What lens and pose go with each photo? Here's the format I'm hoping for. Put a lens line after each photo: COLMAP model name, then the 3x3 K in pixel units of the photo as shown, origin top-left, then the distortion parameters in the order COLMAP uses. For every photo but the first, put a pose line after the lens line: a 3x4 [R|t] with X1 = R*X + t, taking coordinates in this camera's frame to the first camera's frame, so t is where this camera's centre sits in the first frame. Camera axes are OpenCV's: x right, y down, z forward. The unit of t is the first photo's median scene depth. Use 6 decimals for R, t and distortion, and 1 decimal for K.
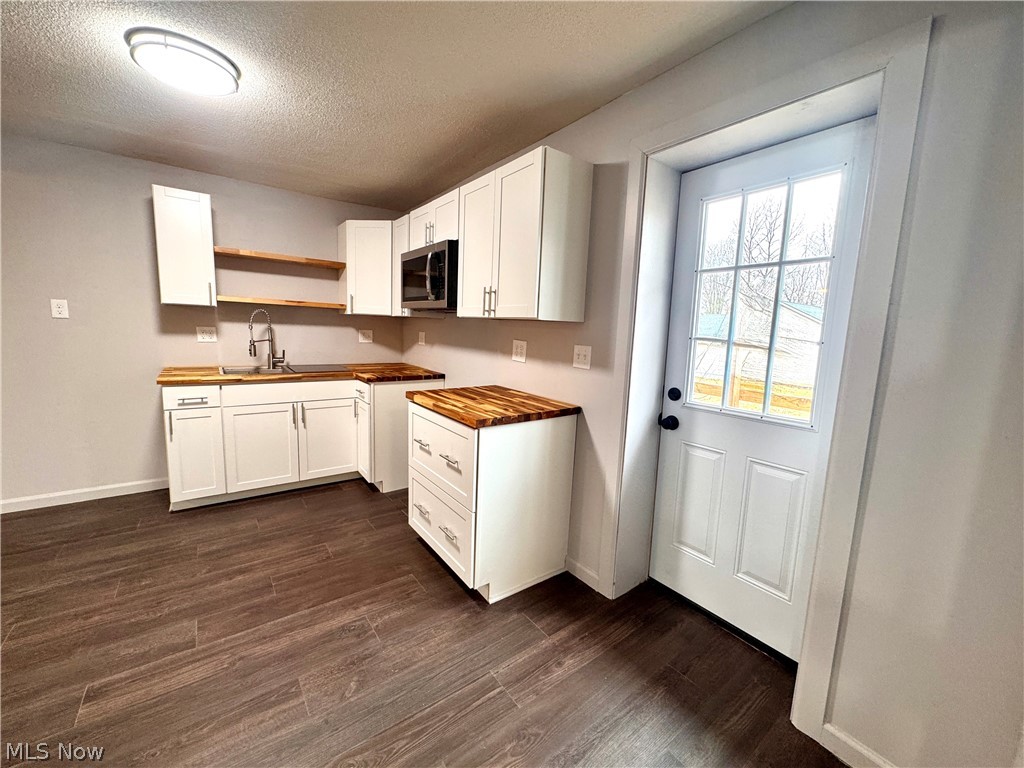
lens RADIAL K [[410.0, 0, 514.1], [0, 410.0, 383.4], [0, 0, 1]] dist [-0.000318, 0.000125]
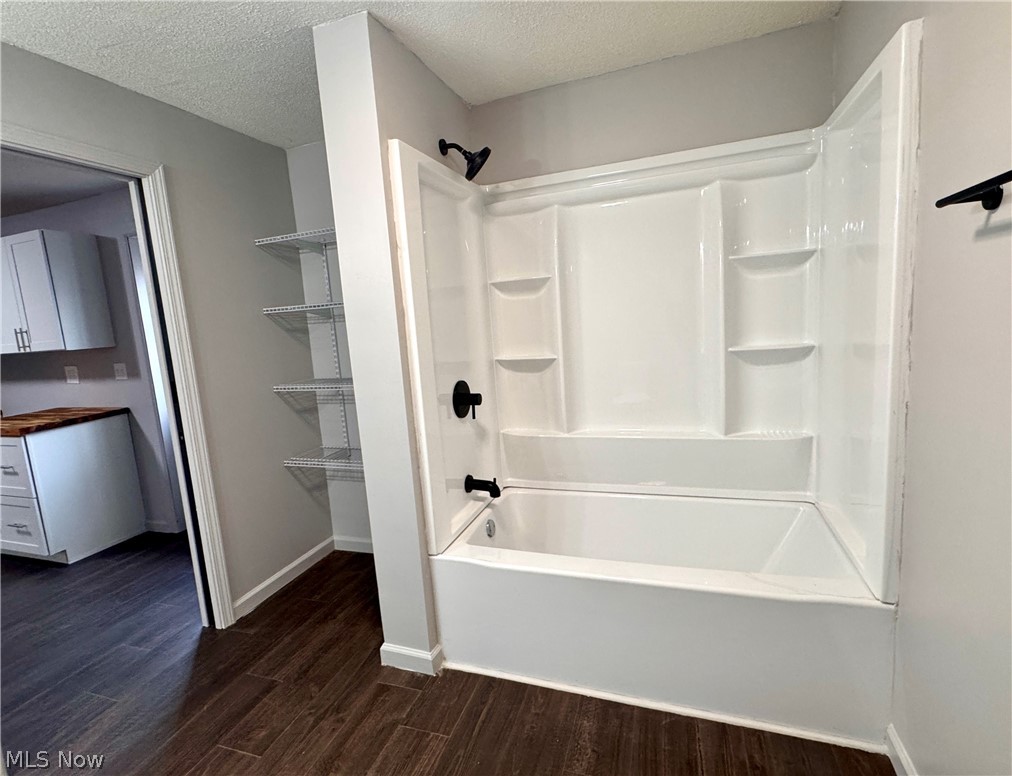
lens RADIAL K [[490.6, 0, 506.0], [0, 490.6, 388.0], [0, 0, 1]] dist [-0.013571, 0.000407]
pose [[0.818682, -0.179022, 0.545629, 0.271139], [0.181010, 0.982176, 0.050660, 0.117204], [-0.544973, 0.057290, 0.836494, -0.884022]]
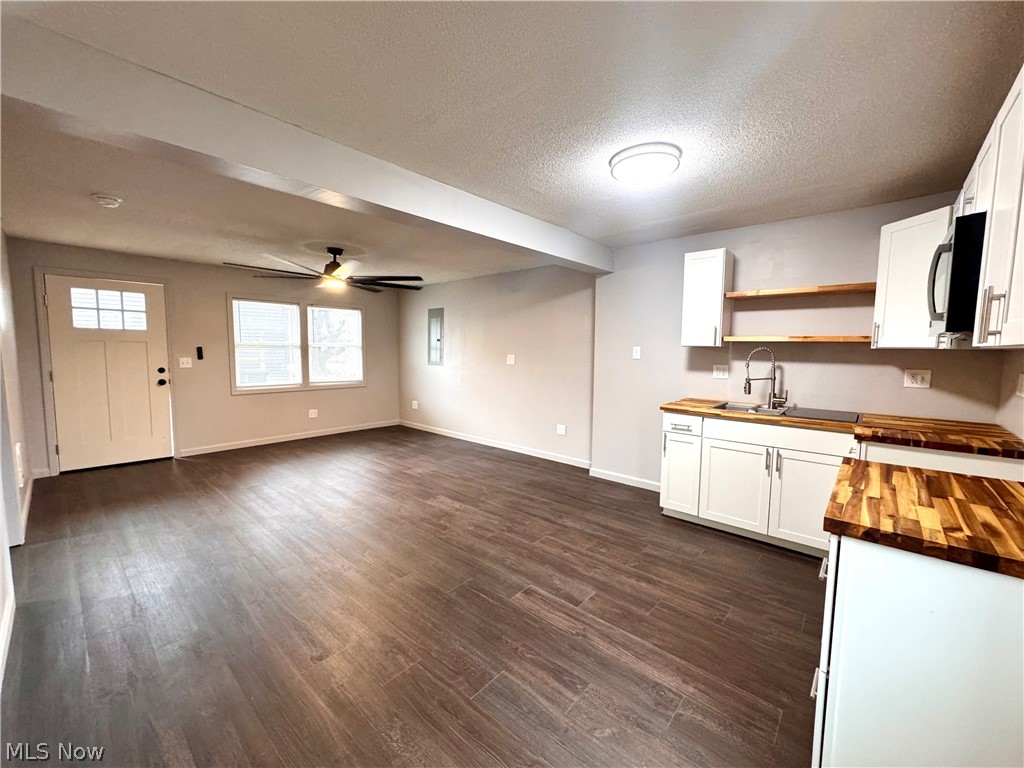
lens RADIAL K [[410.0, 0, 514.1], [0, 410.0, 383.4], [0, 0, 1]] dist [-0.000318, 0.000125]
pose [[0.208453, 0.045138, -0.976990, 0.276673], [-0.136621, 0.990484, 0.016611, -0.037428], [0.968443, 0.130015, 0.212637, 0.281194]]
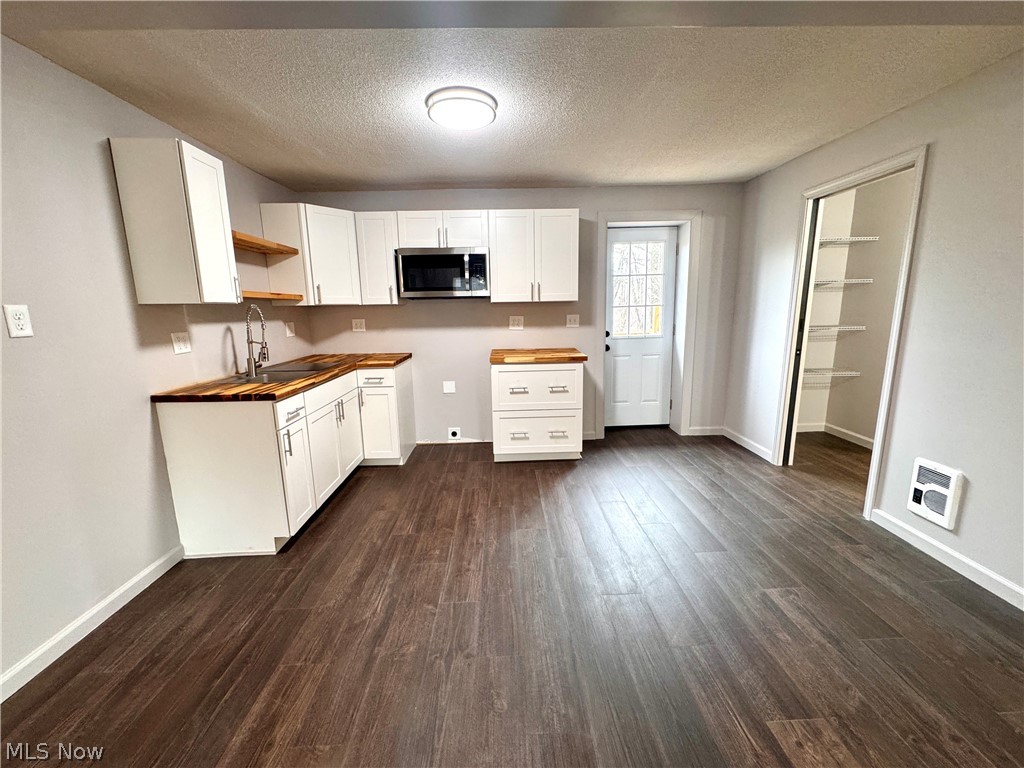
lens RADIAL K [[413.5, 0, 515.2], [0, 413.5, 379.9], [0, 0, 1]] dist [-0.000162, 0.000214]
pose [[0.570221, -0.196330, 0.797686, -1.265246], [0.156134, 0.979223, 0.129400, -0.071252], [-0.806518, 0.050759, 0.589027, 0.107502]]
